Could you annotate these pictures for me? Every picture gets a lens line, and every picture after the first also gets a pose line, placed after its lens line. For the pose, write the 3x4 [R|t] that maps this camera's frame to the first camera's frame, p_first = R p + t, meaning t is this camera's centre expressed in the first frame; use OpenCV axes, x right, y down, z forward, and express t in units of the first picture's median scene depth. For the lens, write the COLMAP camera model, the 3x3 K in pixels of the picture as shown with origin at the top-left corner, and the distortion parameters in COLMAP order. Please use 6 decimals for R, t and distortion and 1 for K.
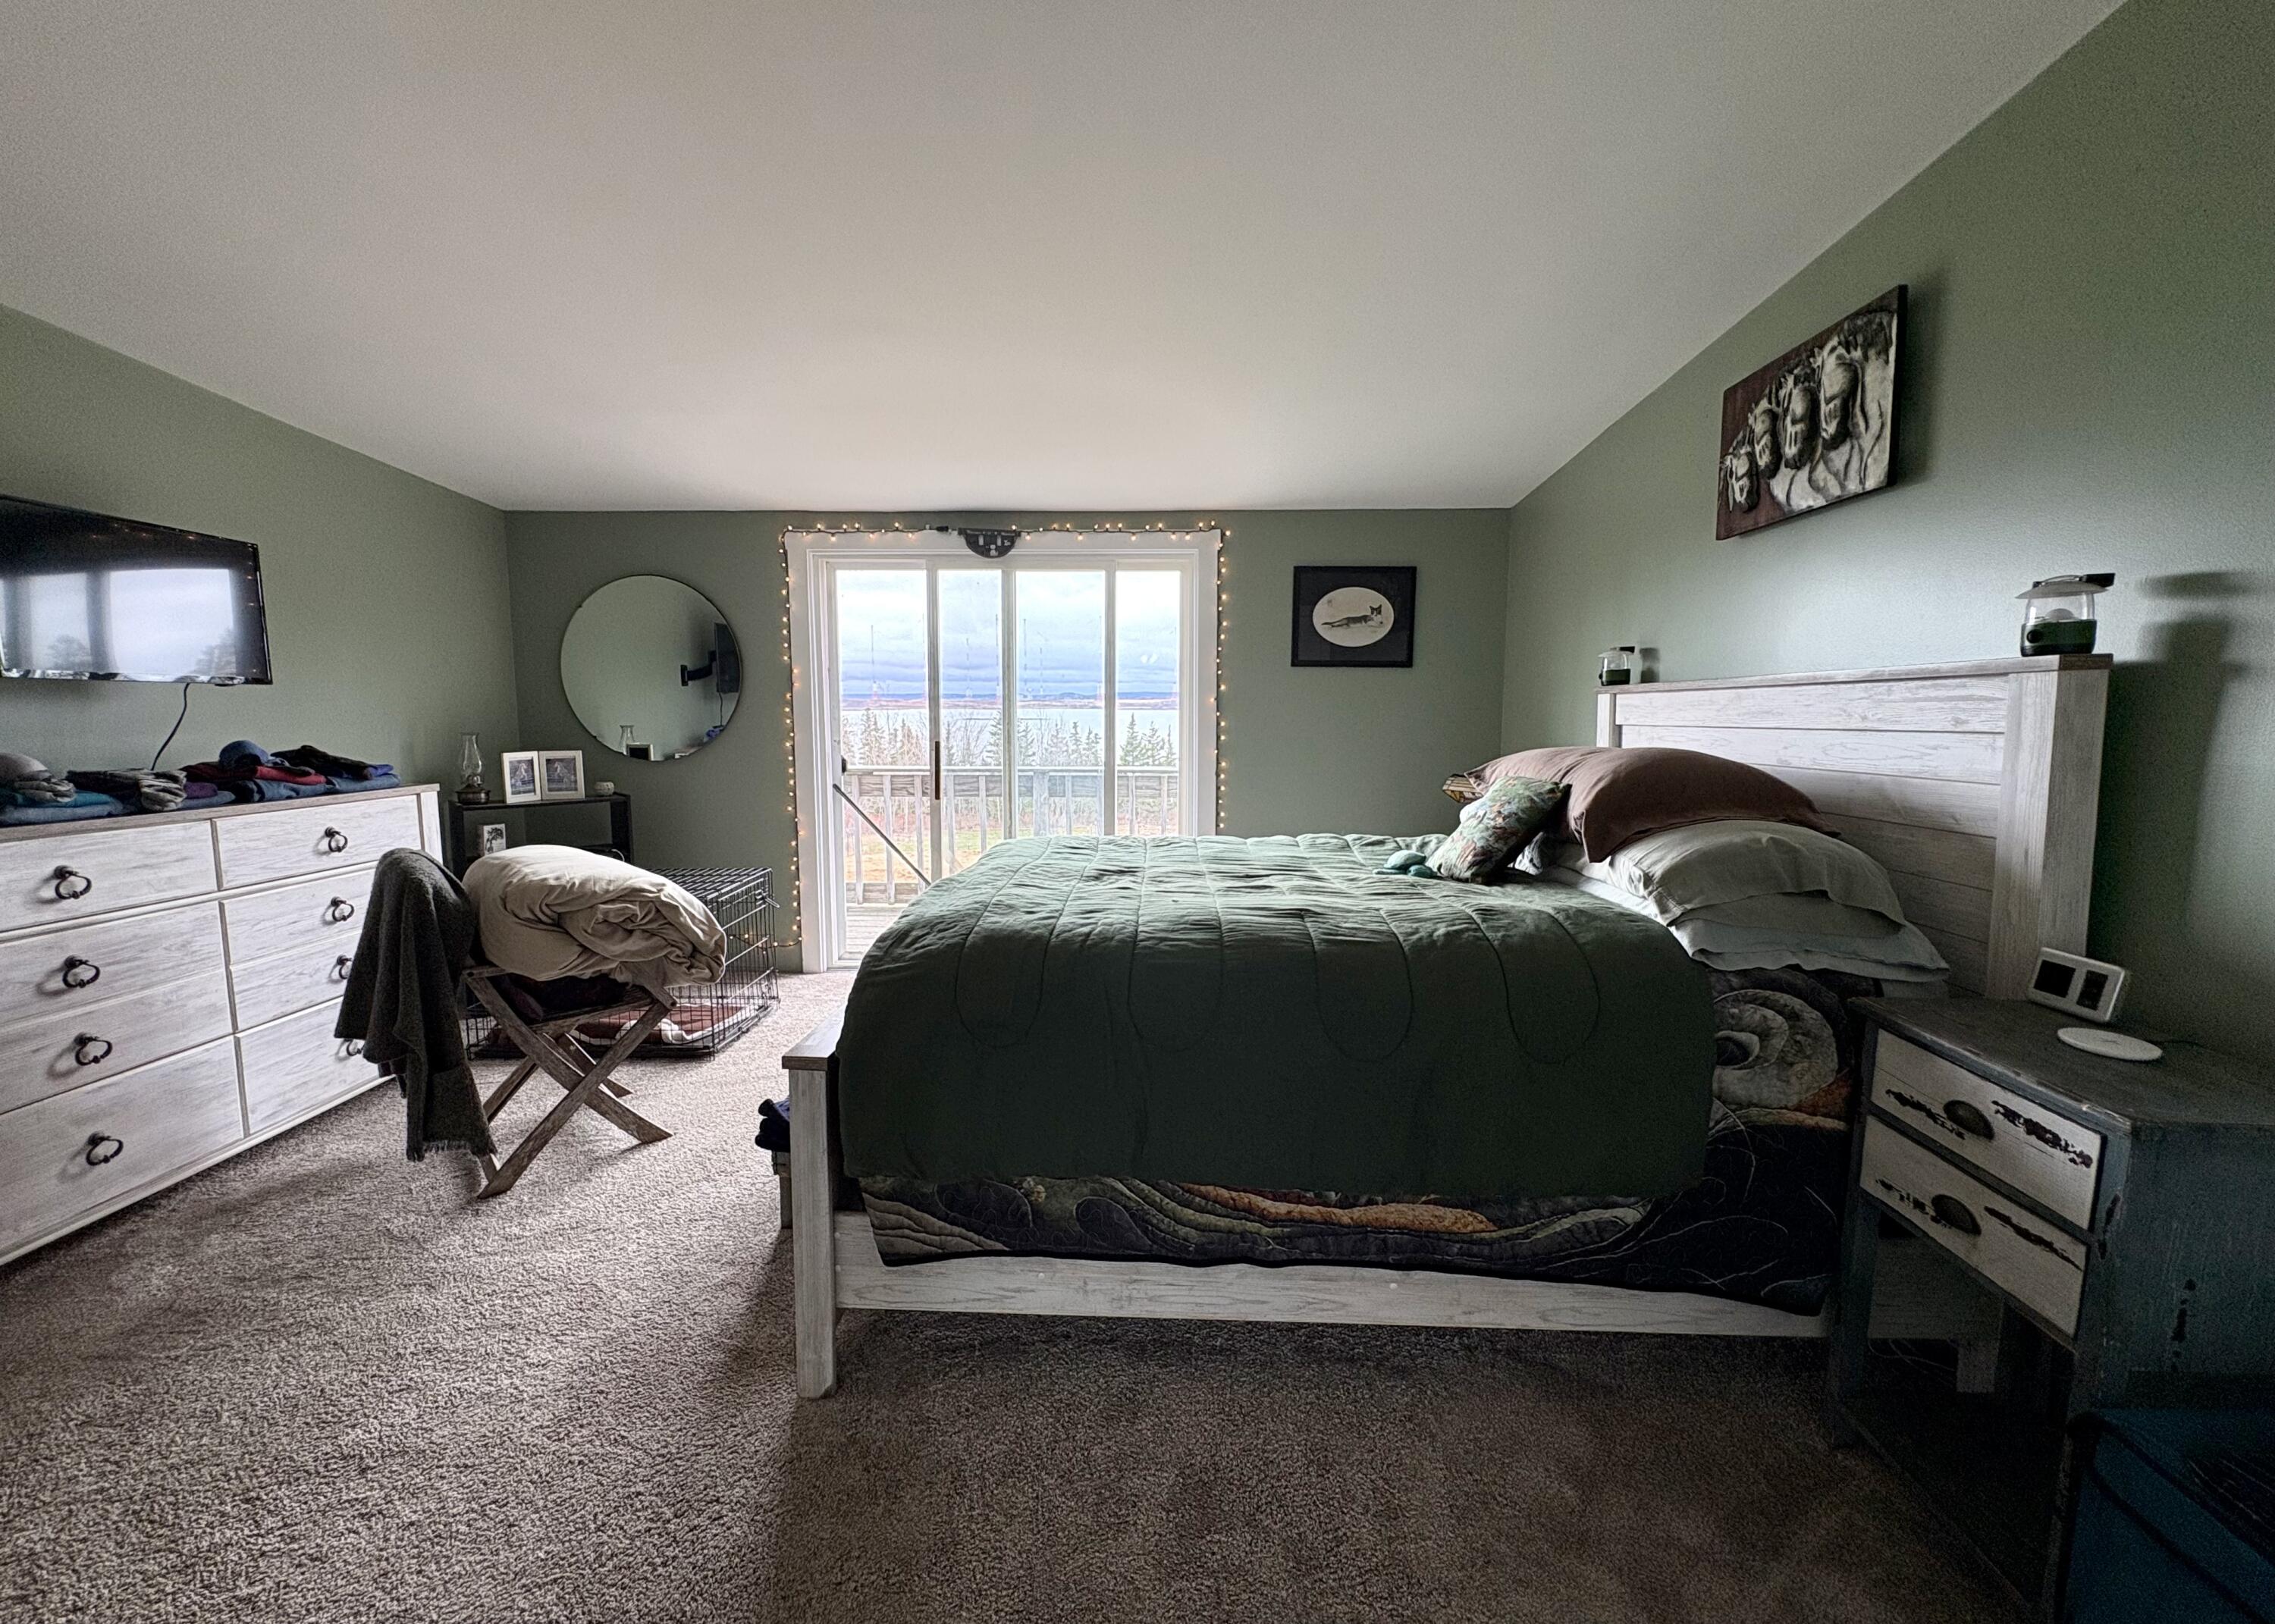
lens RADIAL K [[908.5, 0, 1137.5], [0, 908.5, 812.0], [0, 0, 1]] dist [-0.002436, -0.000268]
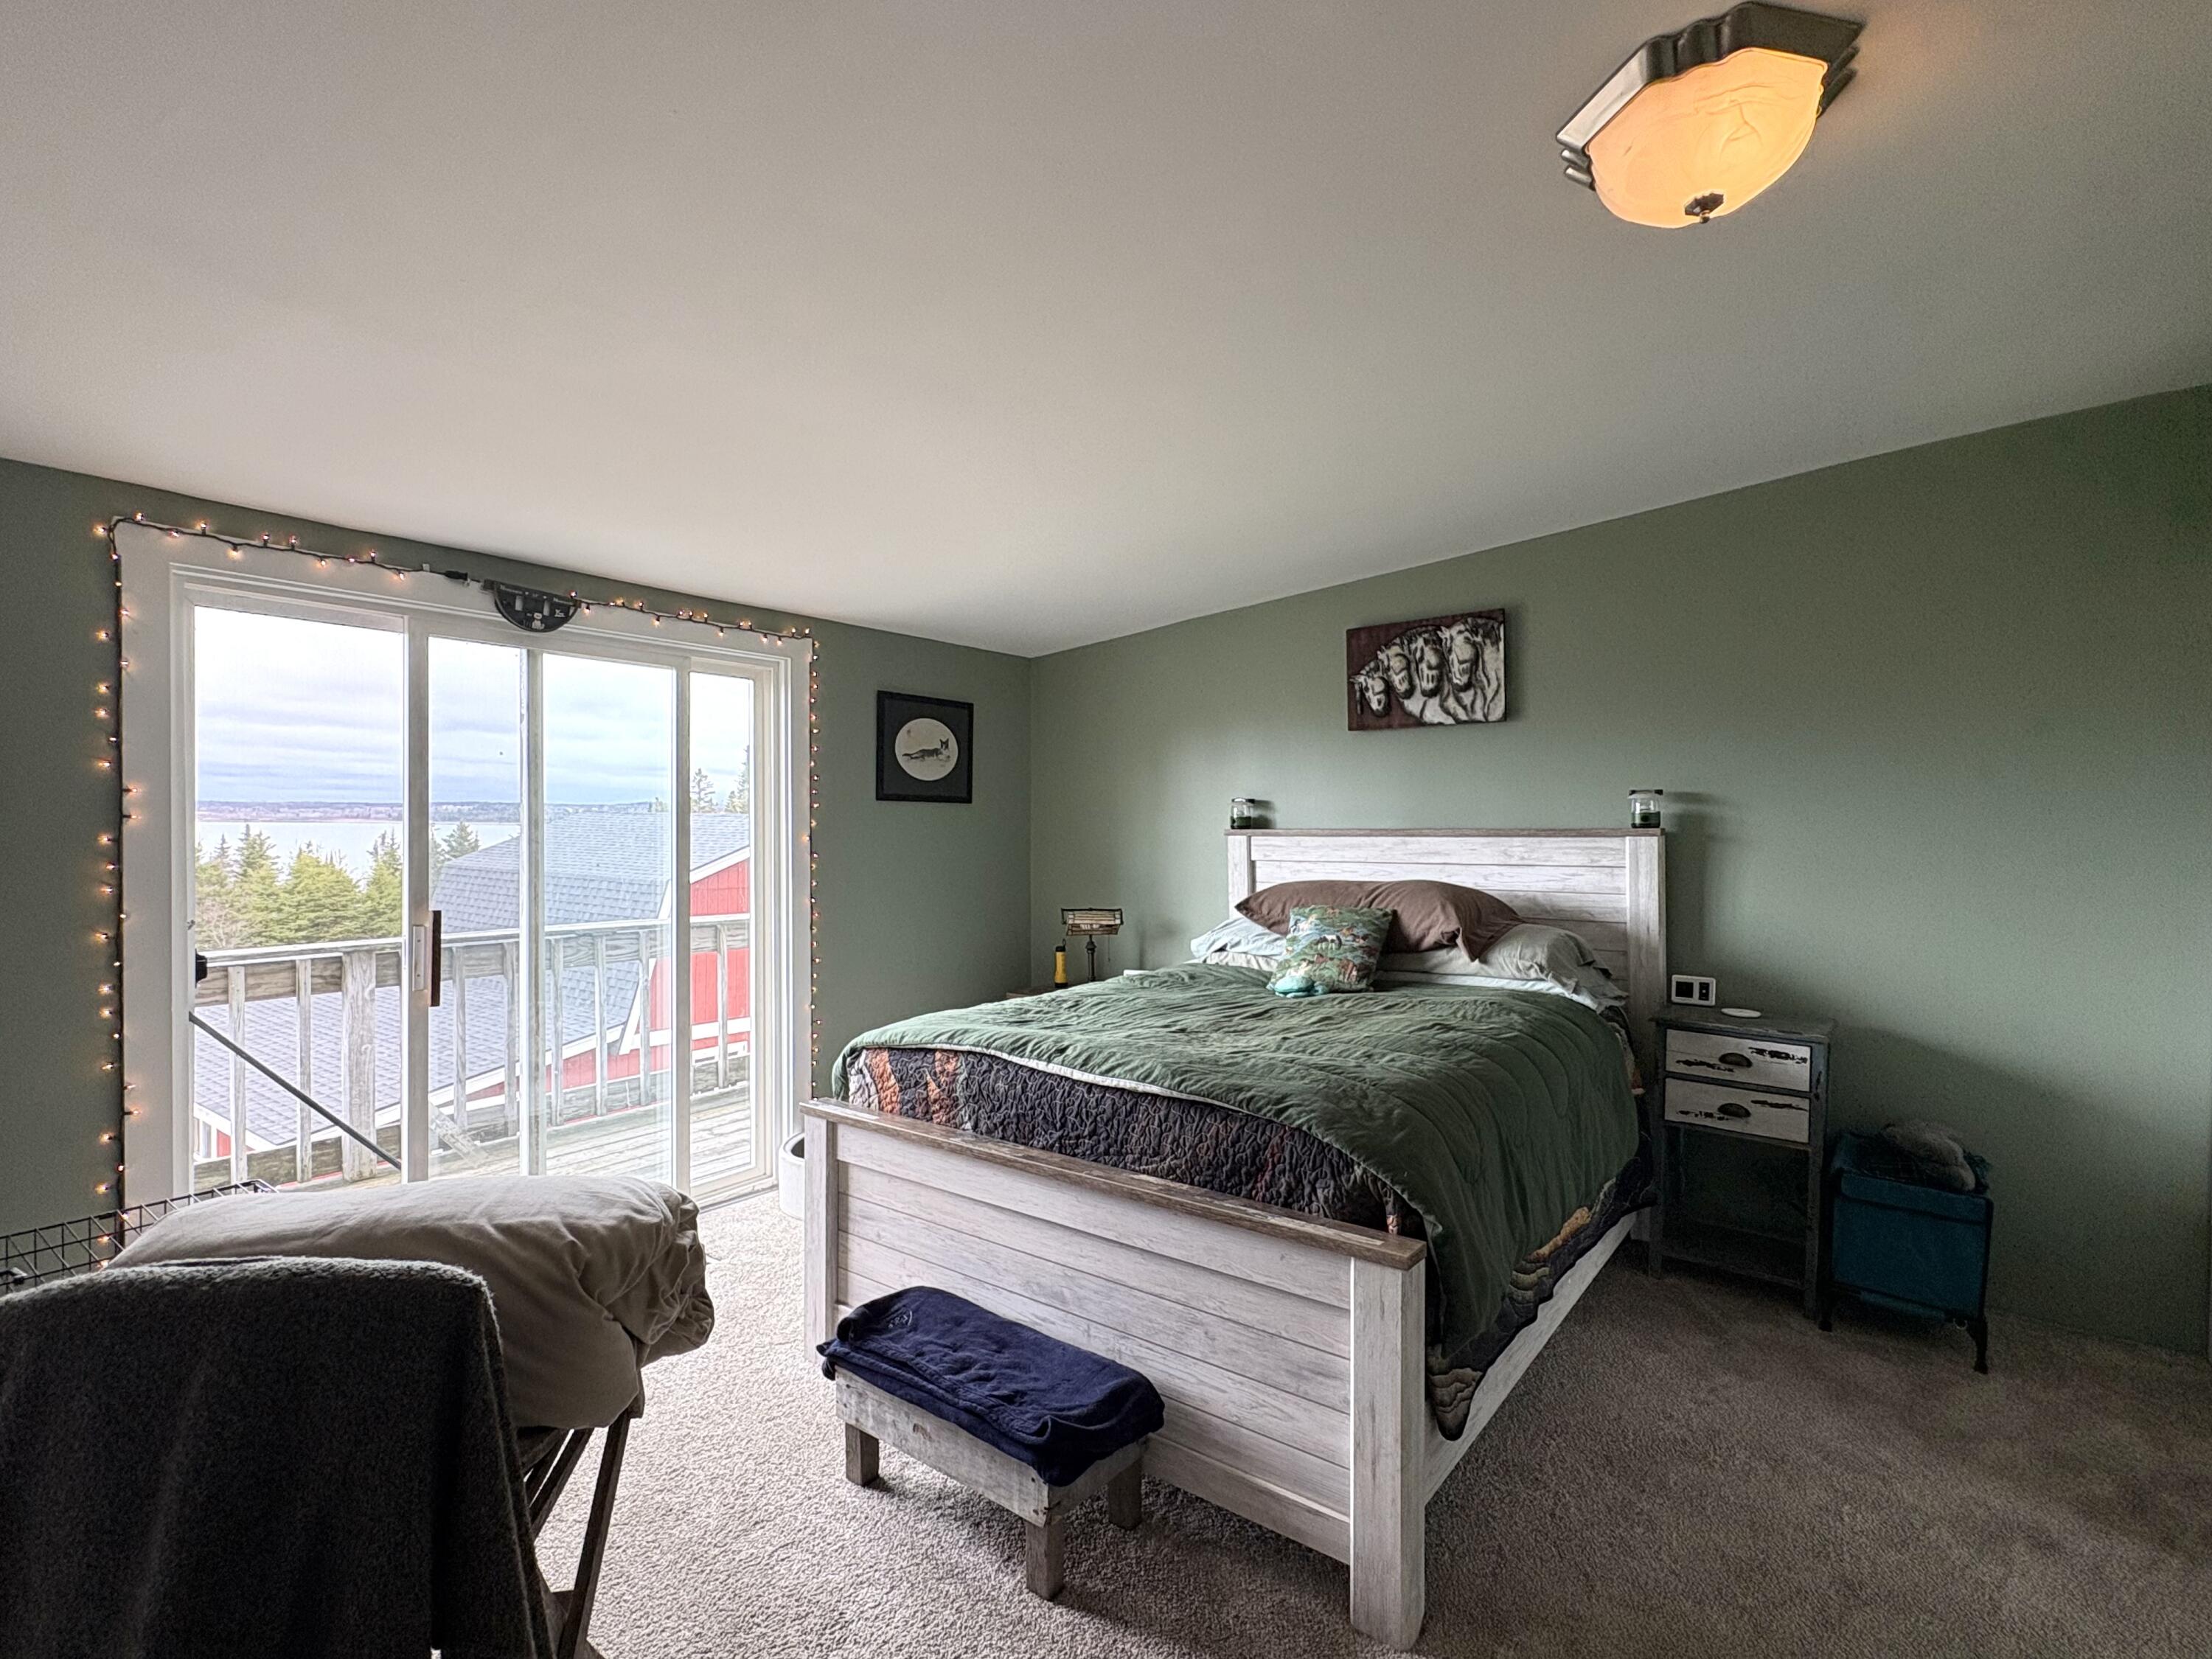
lens RADIAL K [[1065.6, 0, 1106.0], [0, 1065.6, 829.5], [0, 0, 1]] dist [0.000830, 0.000331]
pose [[0.574341, -0.005079, 0.818601, -1.067474], [0.091682, 0.994089, -0.058158, -0.095578], [-0.813466, 0.108454, 0.571411, 0.423706]]
